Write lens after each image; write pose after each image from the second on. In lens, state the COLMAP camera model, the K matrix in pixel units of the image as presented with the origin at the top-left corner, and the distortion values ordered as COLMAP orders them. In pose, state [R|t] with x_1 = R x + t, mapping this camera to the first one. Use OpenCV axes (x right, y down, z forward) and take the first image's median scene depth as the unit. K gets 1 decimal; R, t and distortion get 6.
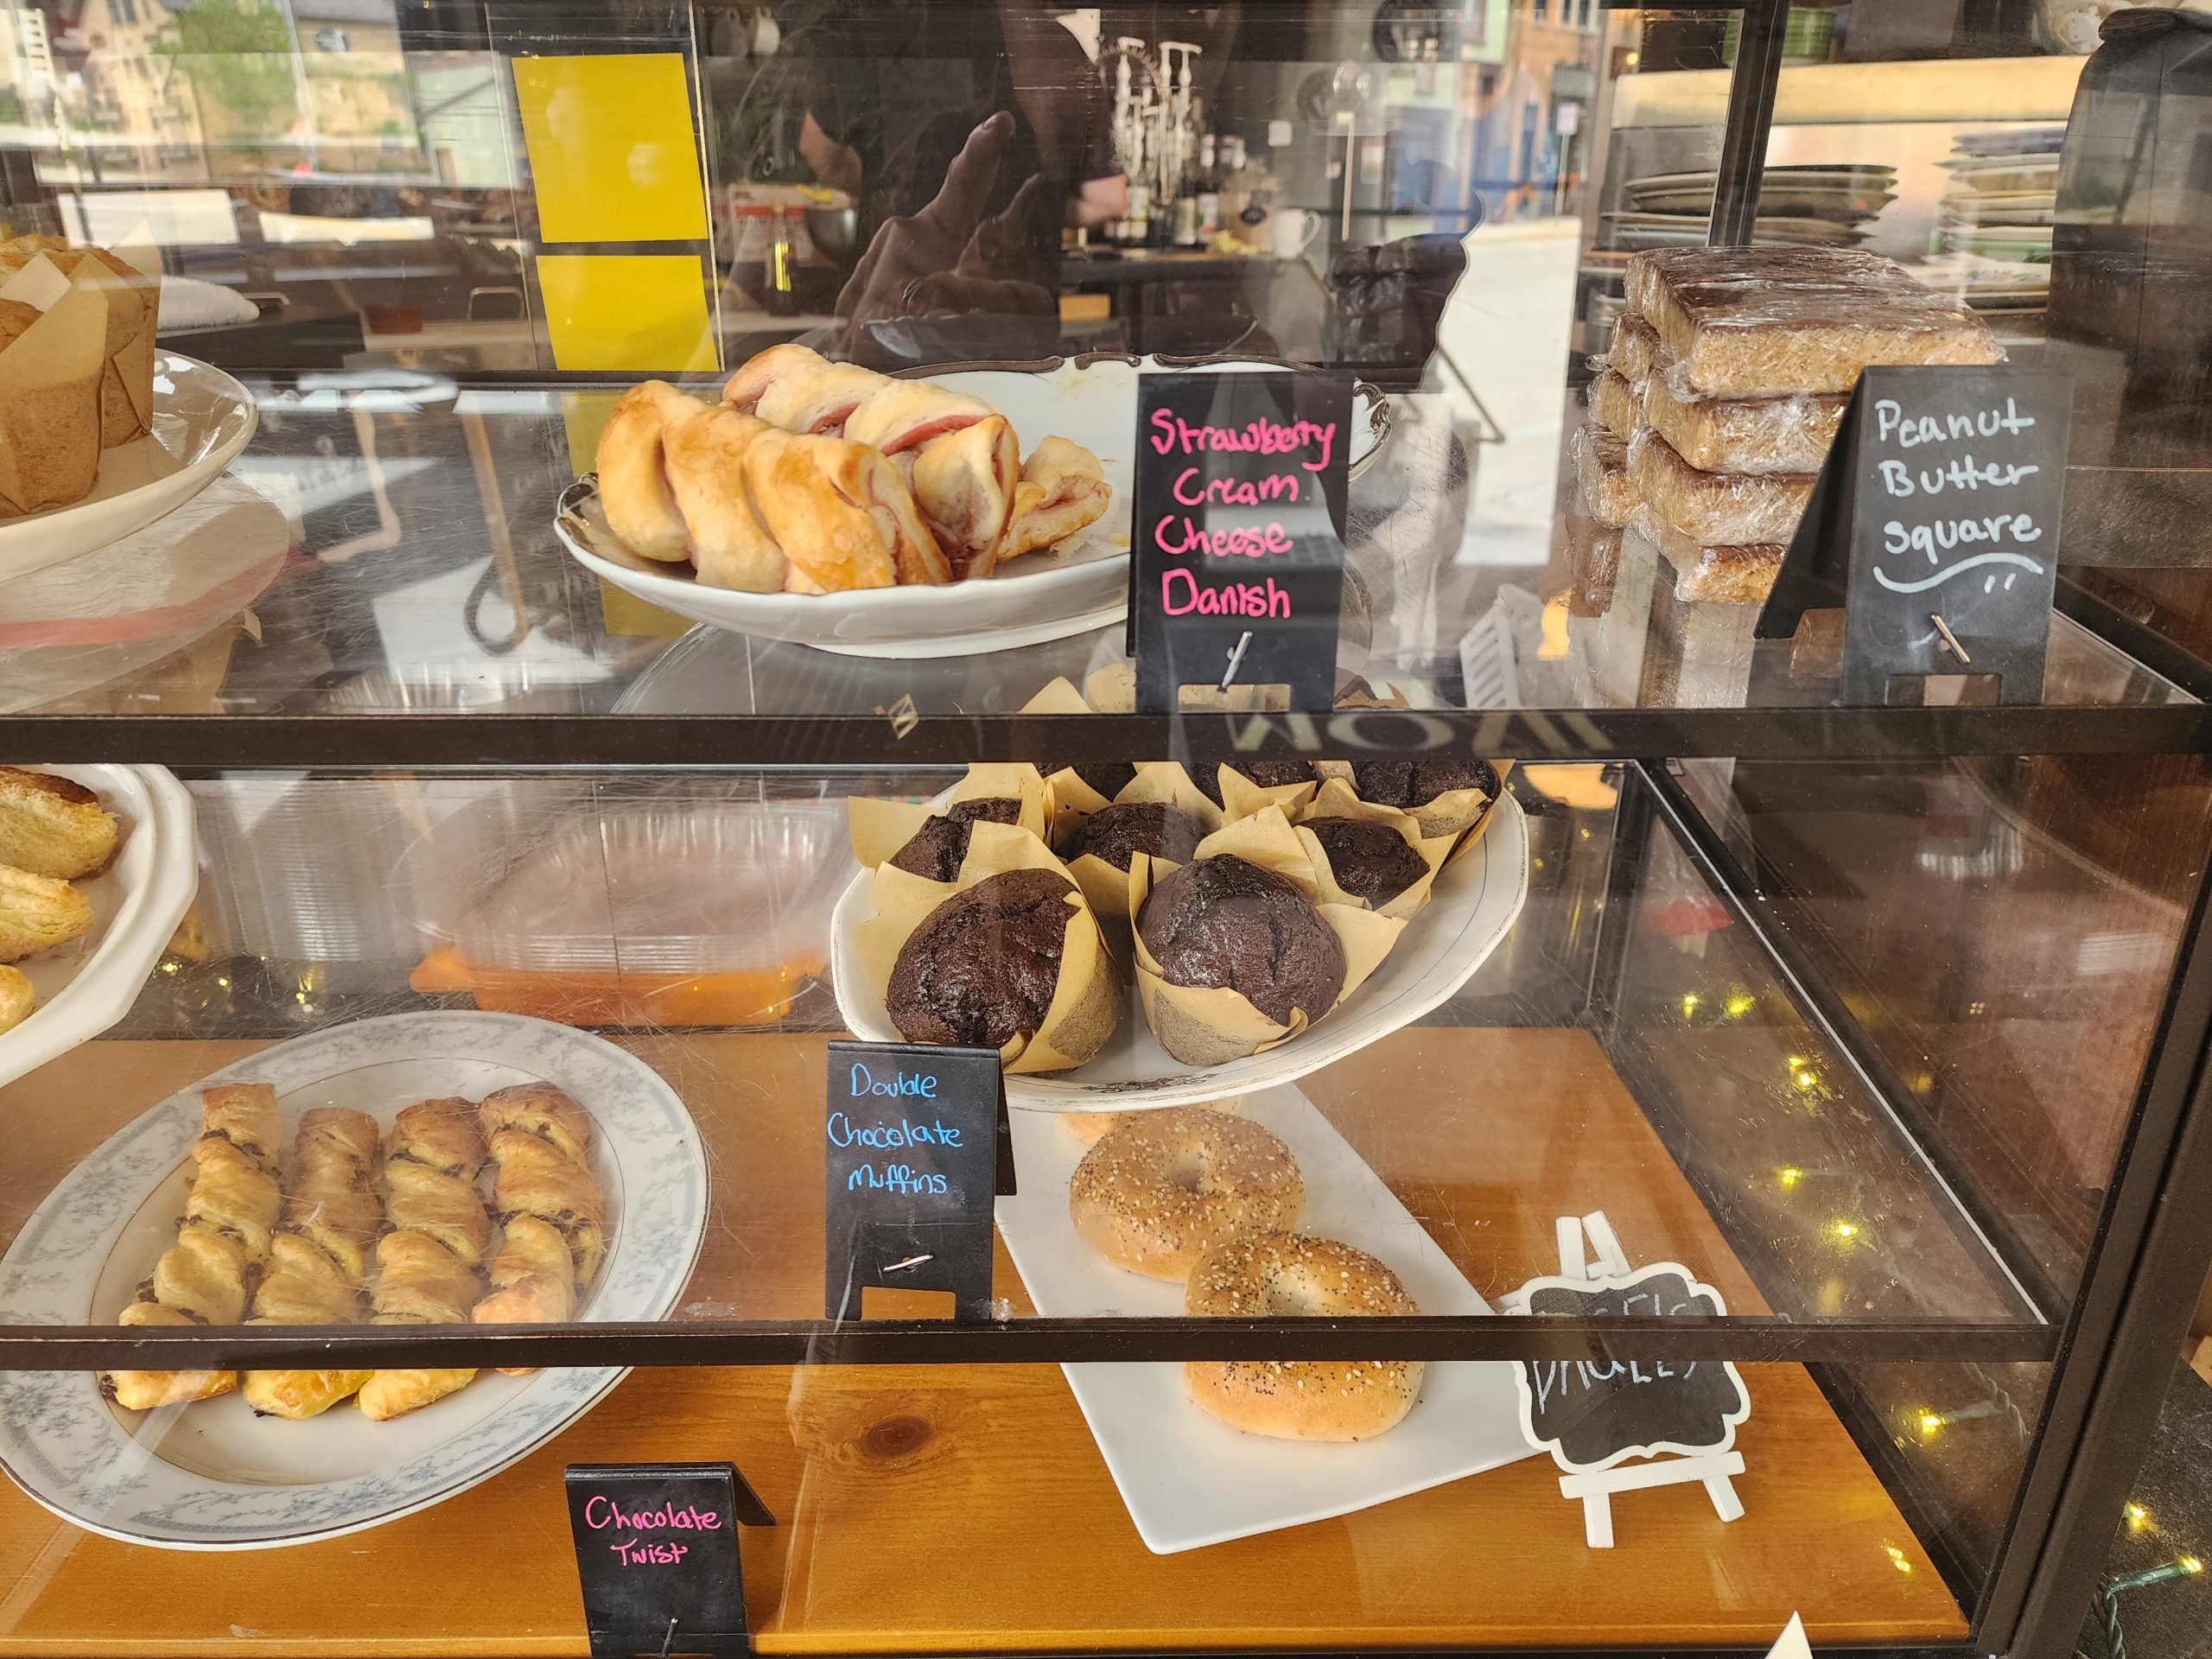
lens RADIAL K [[1460.9, 0, 1106.0], [0, 1460.9, 829.5], [0, 0, 1]] dist [0.000158, -0.031524]
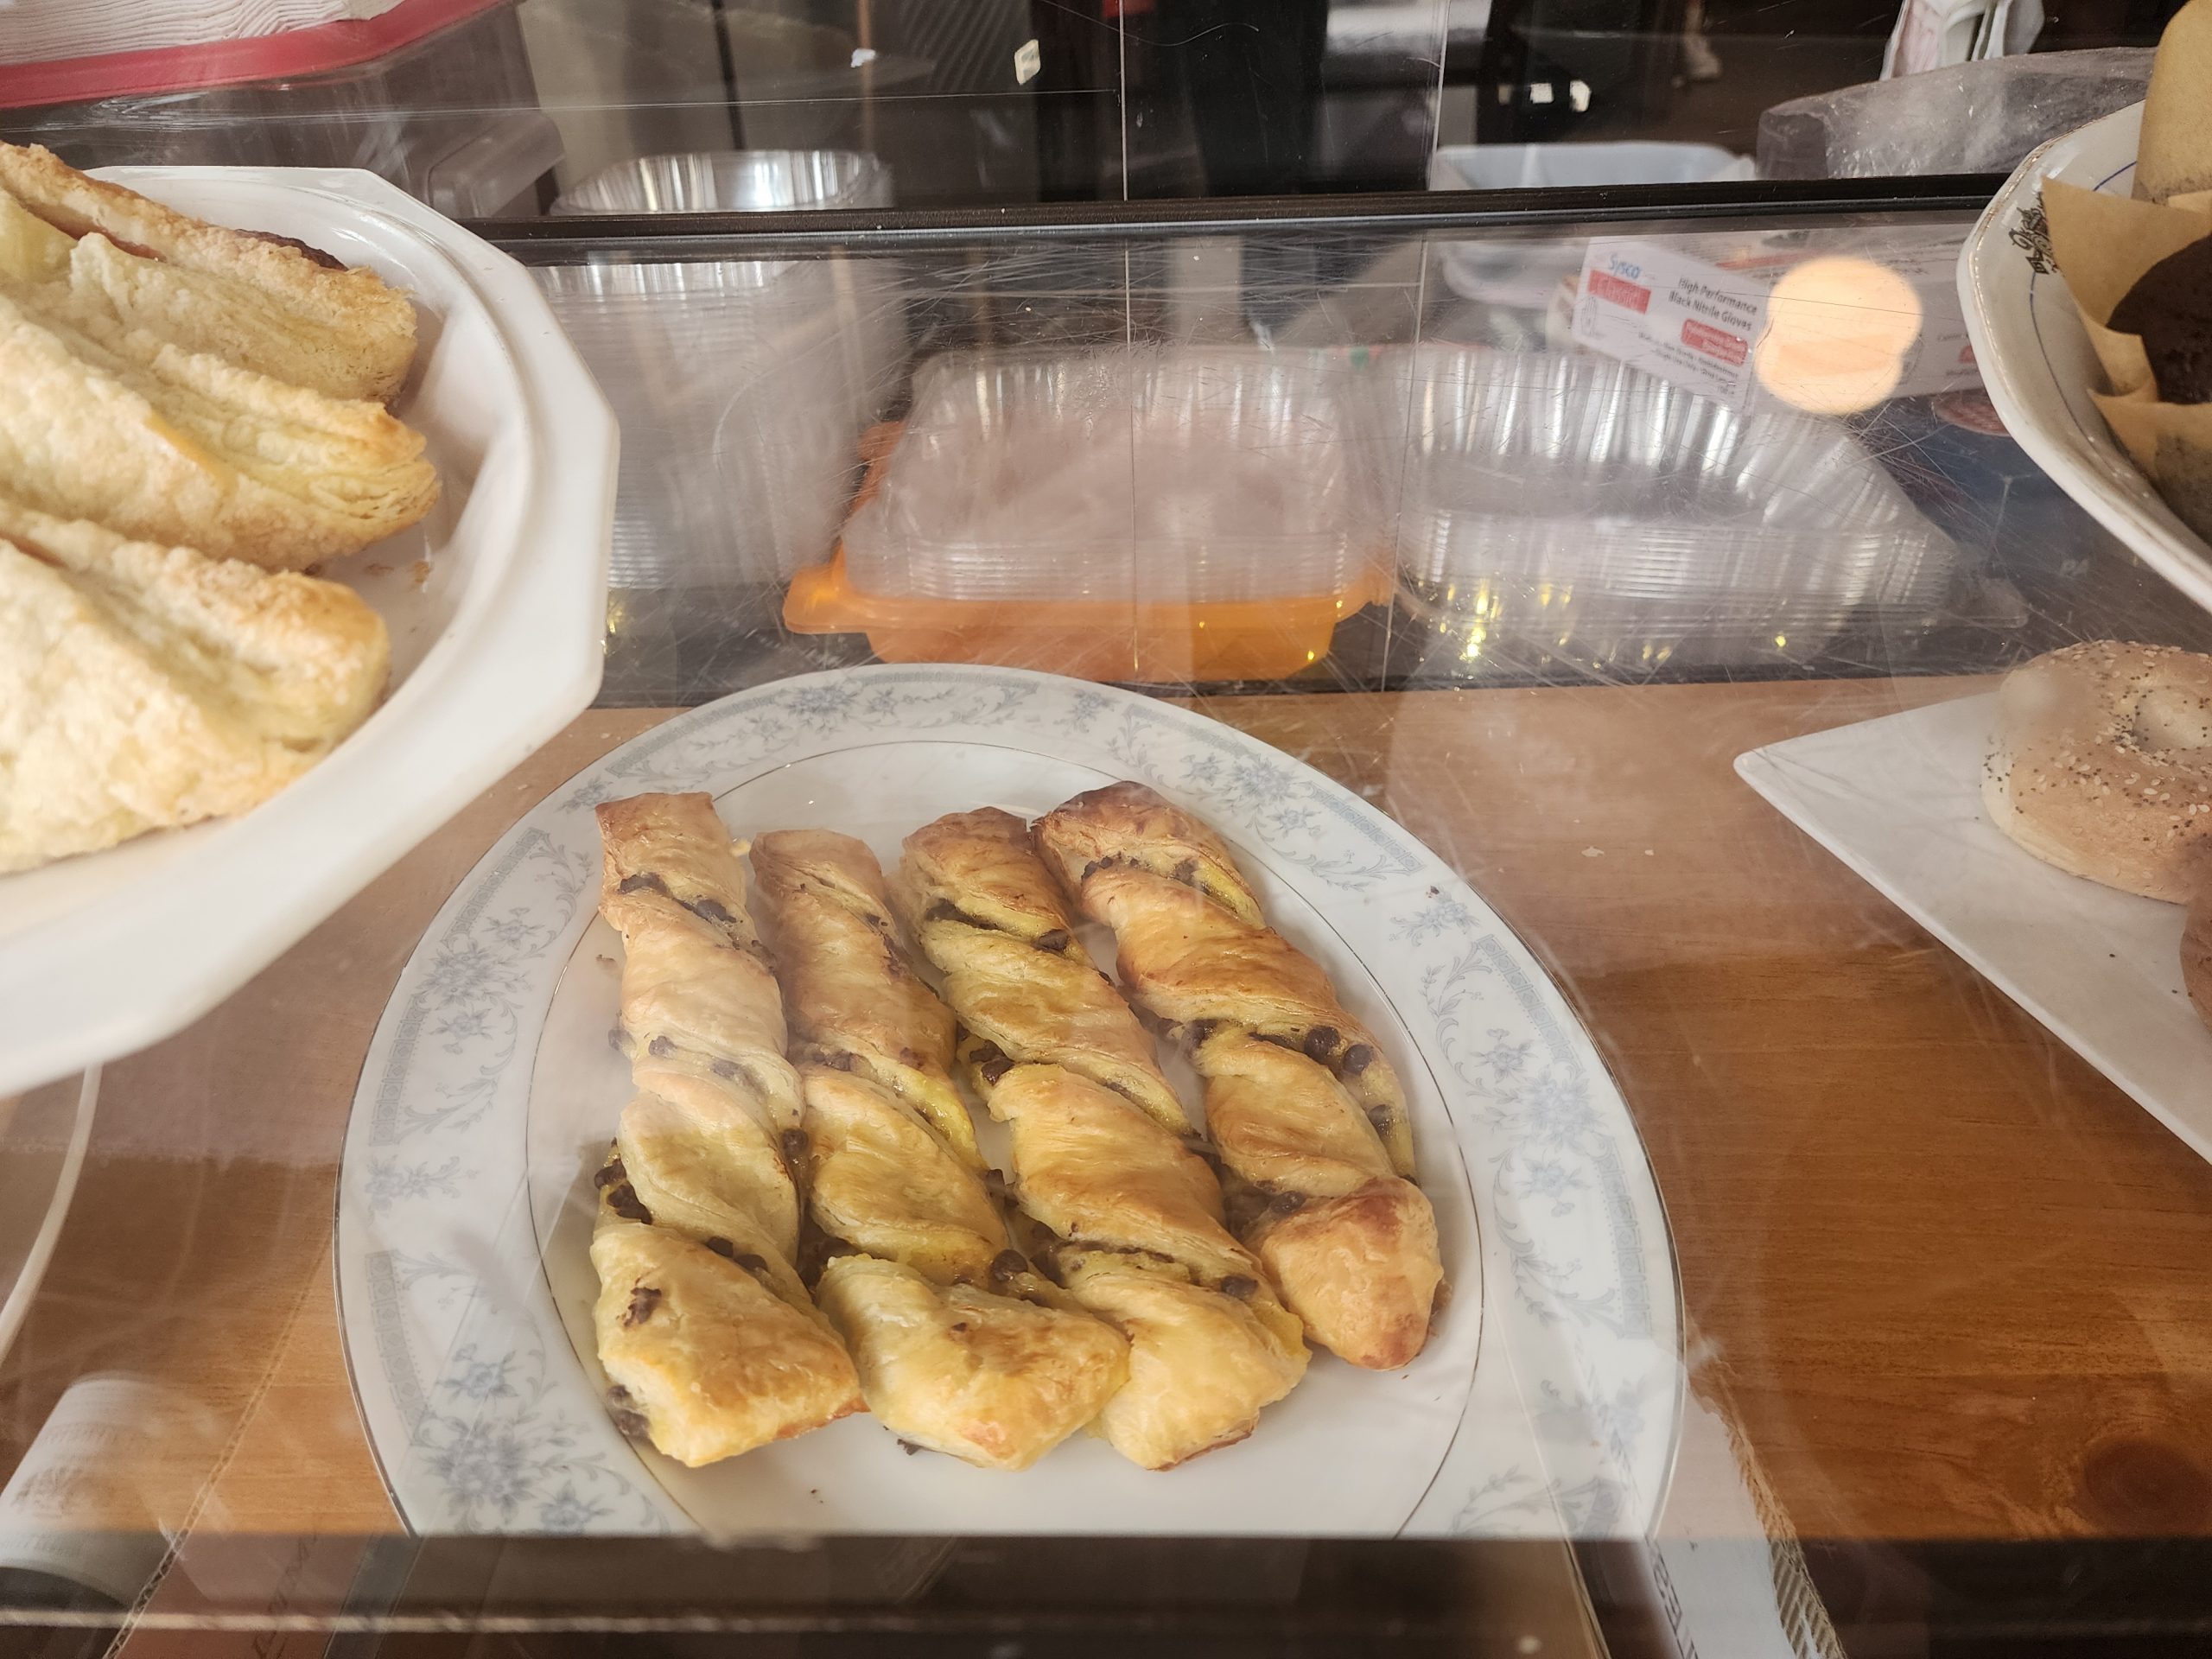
lens RADIAL K [[1446.5, 0, 1052.7], [0, 1446.5, 844.4], [0, 0, 1]] dist [0.010009, -0.023886]
pose [[0.997844, -0.000168, -0.065631, -0.420894], [0.016800, 0.967333, 0.252951, 0.052995], [0.063444, -0.253508, 0.965250, 0.468912]]
